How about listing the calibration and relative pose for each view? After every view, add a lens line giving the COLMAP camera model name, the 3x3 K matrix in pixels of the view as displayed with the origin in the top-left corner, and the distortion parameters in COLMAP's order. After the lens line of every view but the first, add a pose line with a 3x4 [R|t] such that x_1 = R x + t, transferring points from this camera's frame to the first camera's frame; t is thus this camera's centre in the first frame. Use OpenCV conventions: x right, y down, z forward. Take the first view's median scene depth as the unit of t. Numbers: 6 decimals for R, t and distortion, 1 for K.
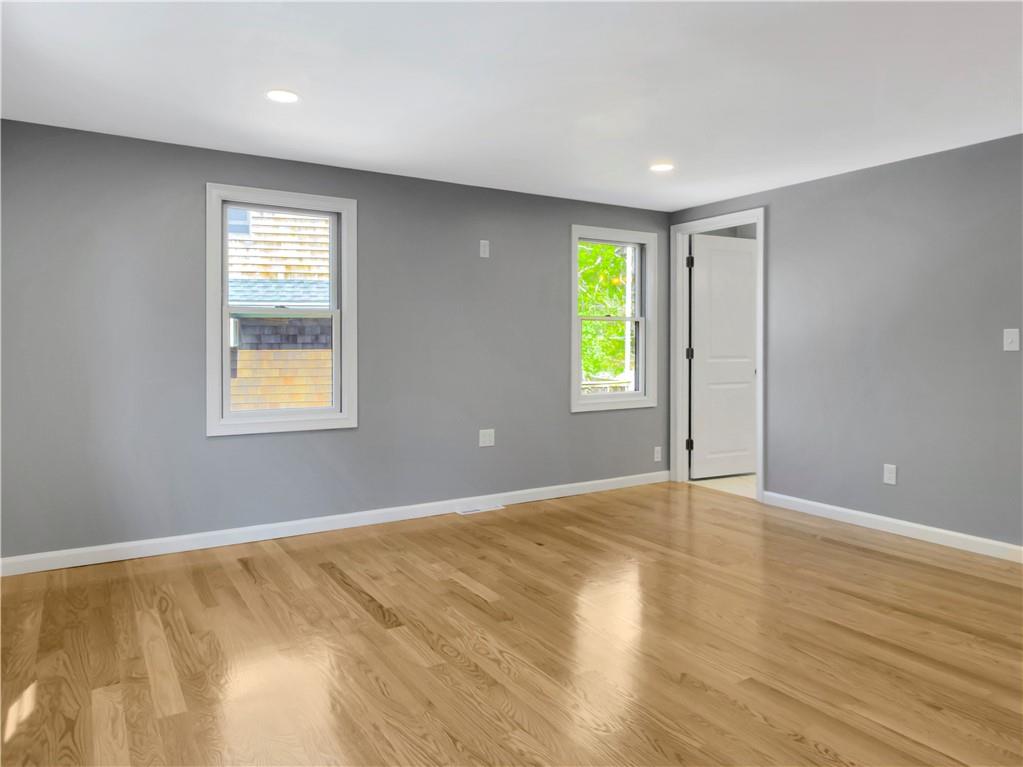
lens RADIAL K [[693.3, 0, 511.1], [0, 693.3, 381.7], [0, 0, 1]] dist [0.001592, 0.000590]
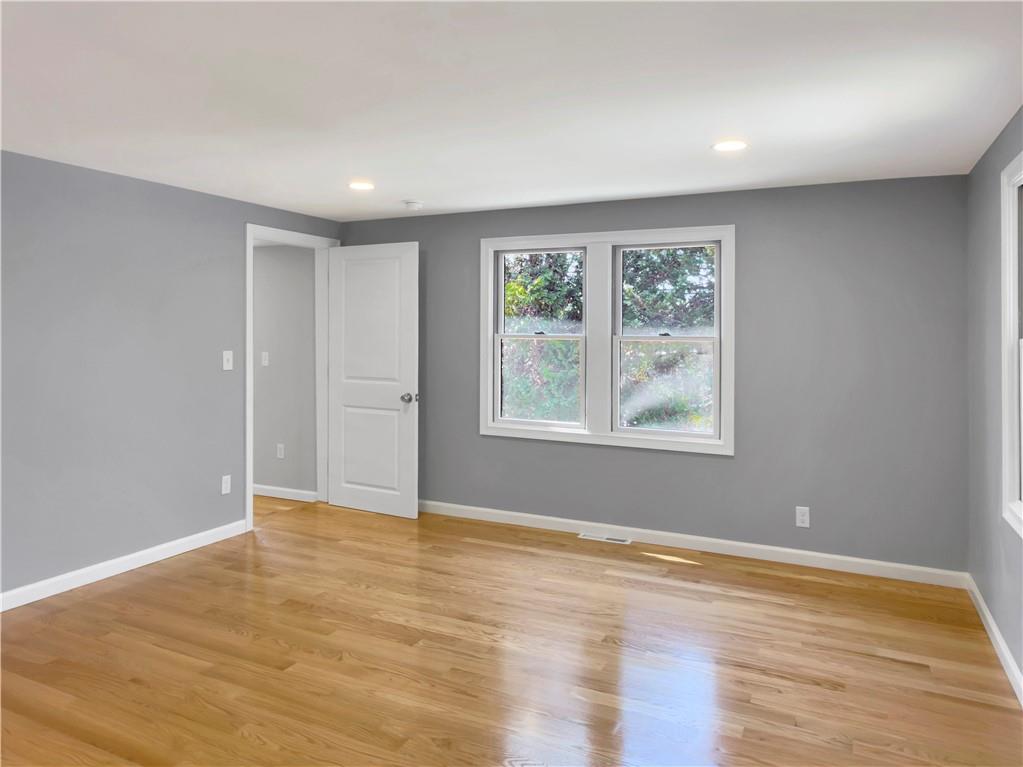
lens RADIAL K [[693.3, 0, 511.5], [0, 693.3, 383.6], [0, 0, 1]] dist [0.001592, 0.000590]
pose [[-0.842962, 0.028990, -0.537192, 0.507983], [-0.036873, 0.993085, 0.111455, -0.155346], [0.536708, 0.113760, -0.836064, 1.703196]]
